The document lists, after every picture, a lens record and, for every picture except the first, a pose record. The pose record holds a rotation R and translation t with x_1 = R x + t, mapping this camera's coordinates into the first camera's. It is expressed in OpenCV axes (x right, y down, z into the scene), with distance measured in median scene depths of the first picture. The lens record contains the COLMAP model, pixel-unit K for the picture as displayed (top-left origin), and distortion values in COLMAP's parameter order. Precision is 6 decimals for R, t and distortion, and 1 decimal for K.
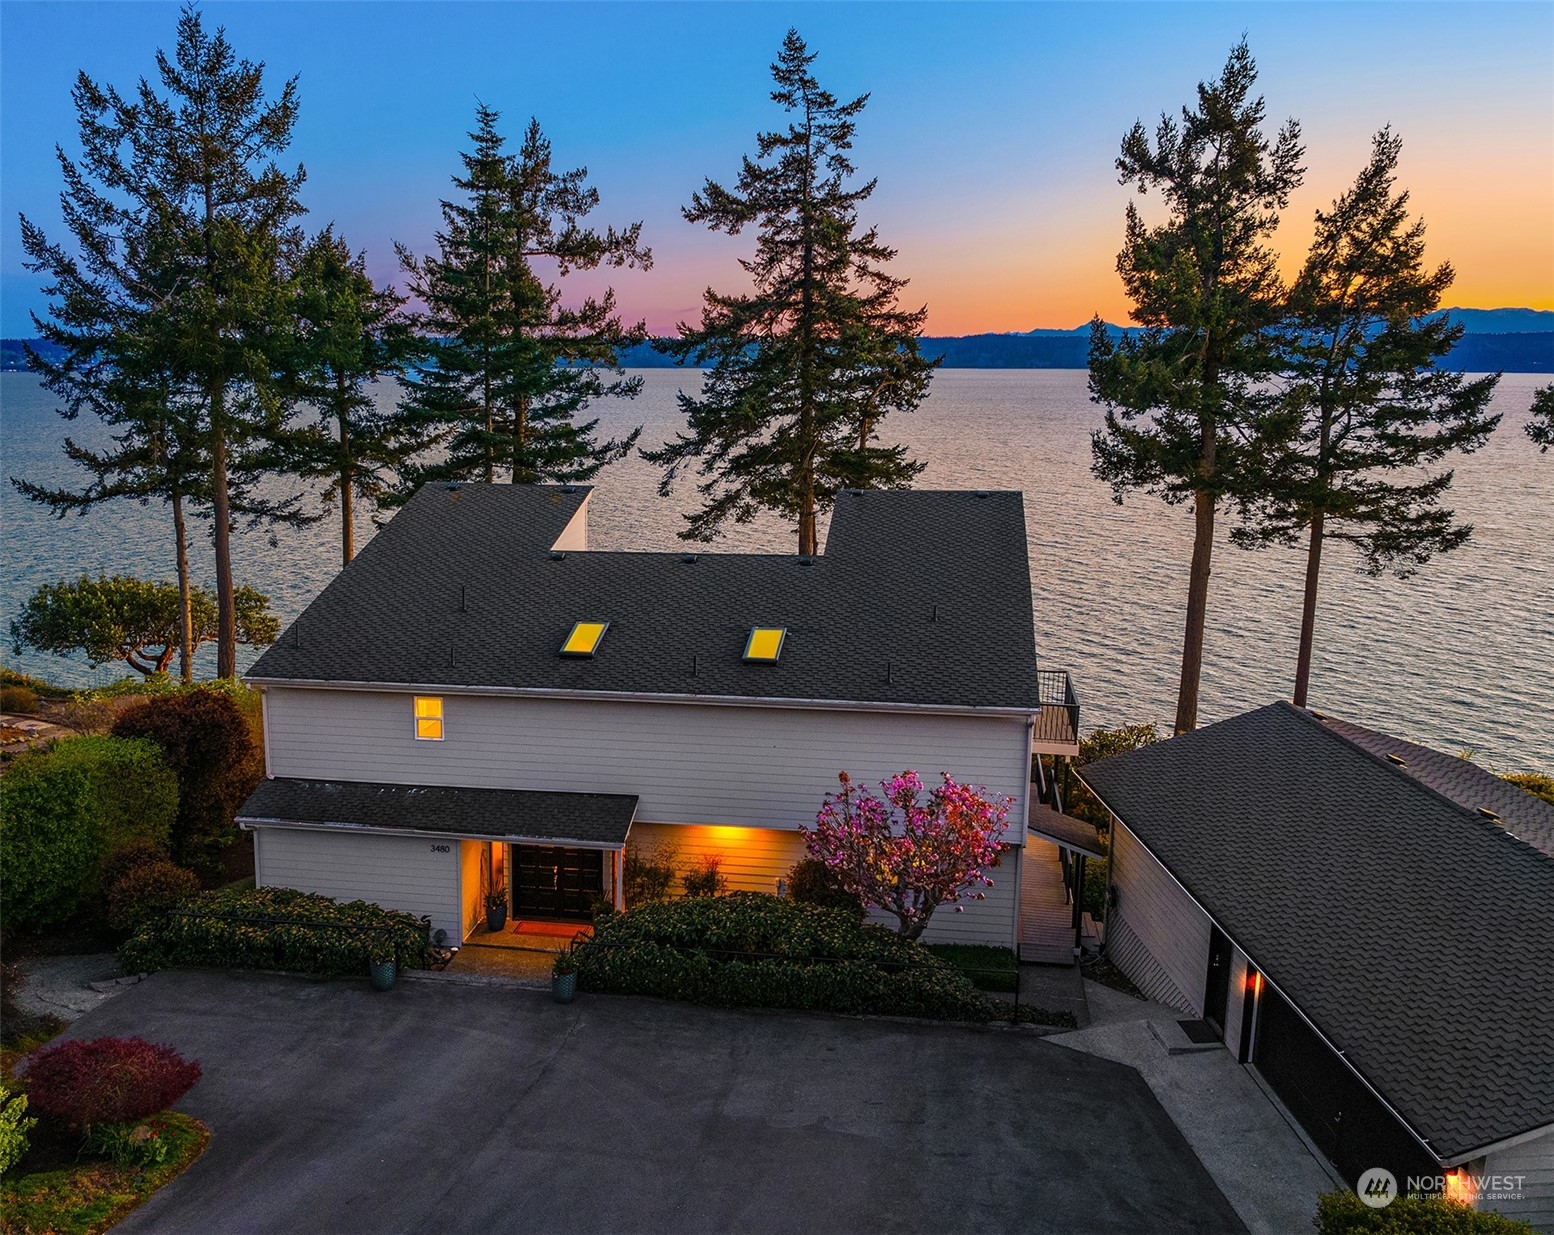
lens RADIAL K [[1355.1, 0, 777.0], [0, 1355.1, 617.5], [0, 0, 1]] dist [-0.016702, -0.010461]
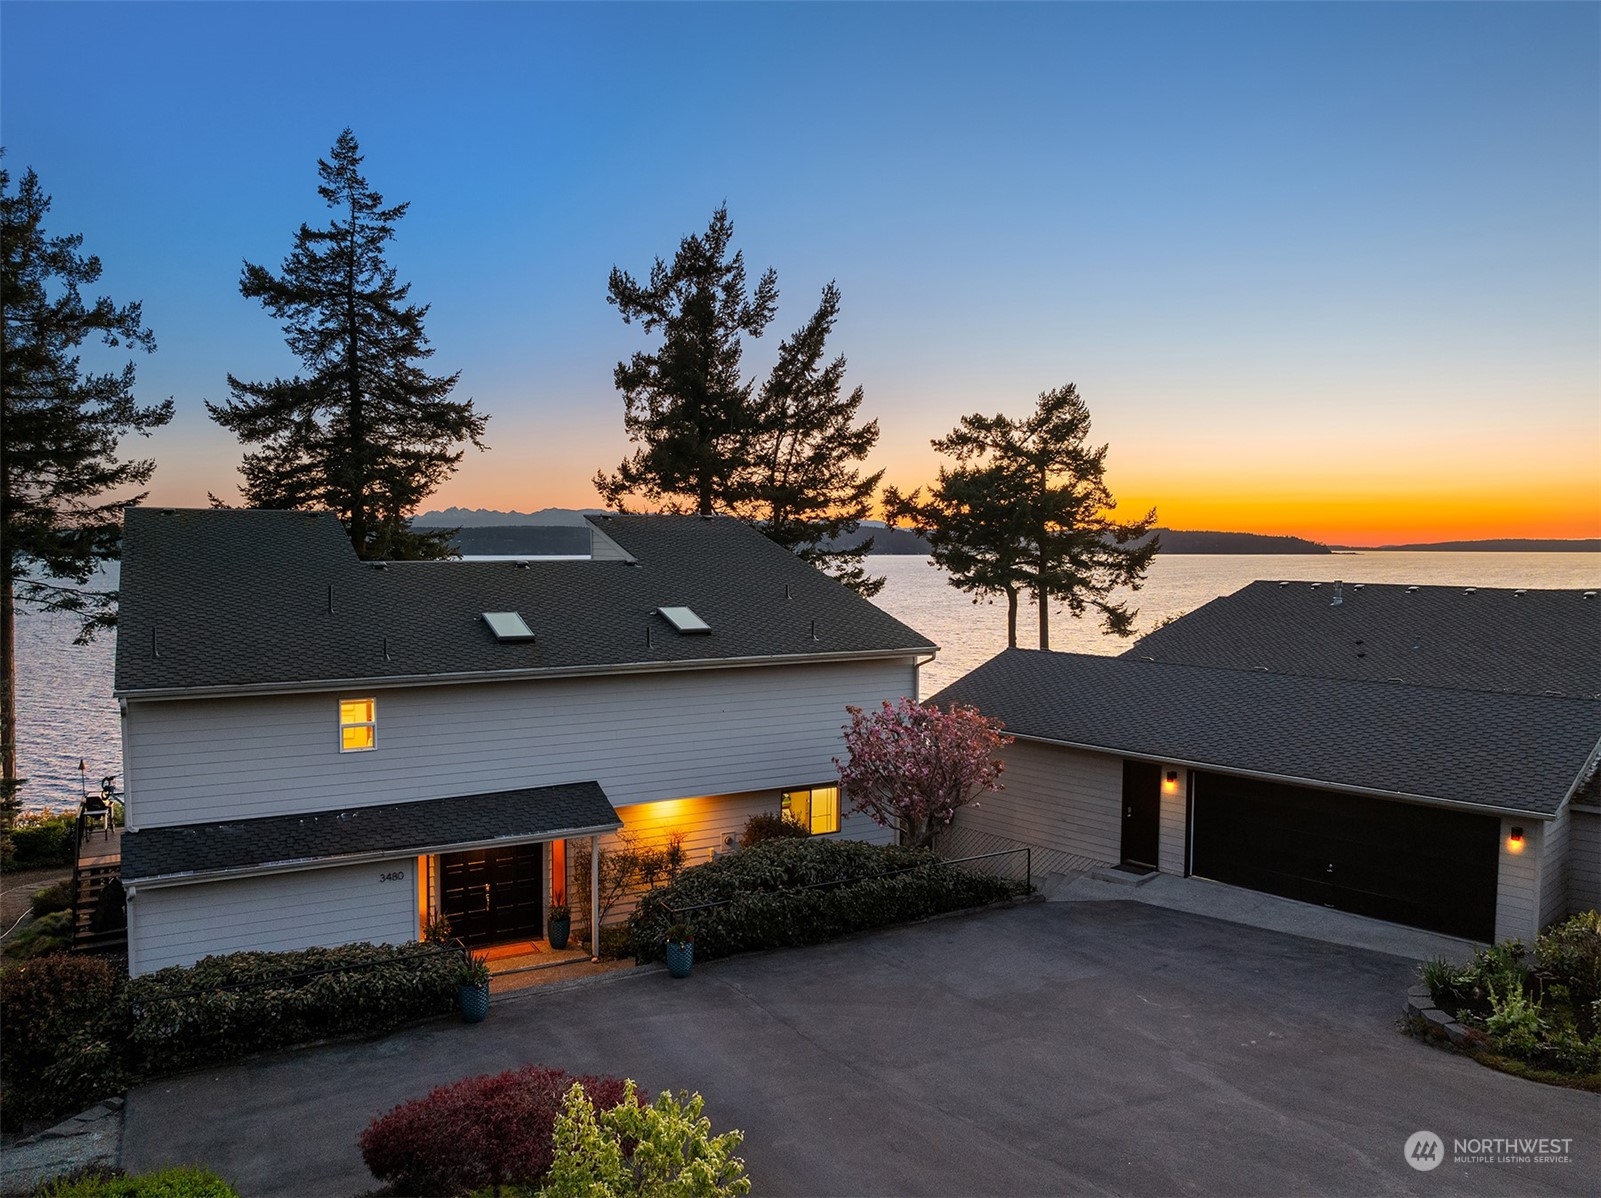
lens RADIAL K [[1117.1, 0, 800.3], [0, 1117.1, 627.8], [0, 0, 1]] dist [-0.030019, 0.007087]
pose [[0.784583, -0.053449, 0.617715, -0.451097], [0.124863, 0.989487, -0.072976, 0.096696], [-0.607321, 0.134385, 0.783008, 0.276435]]
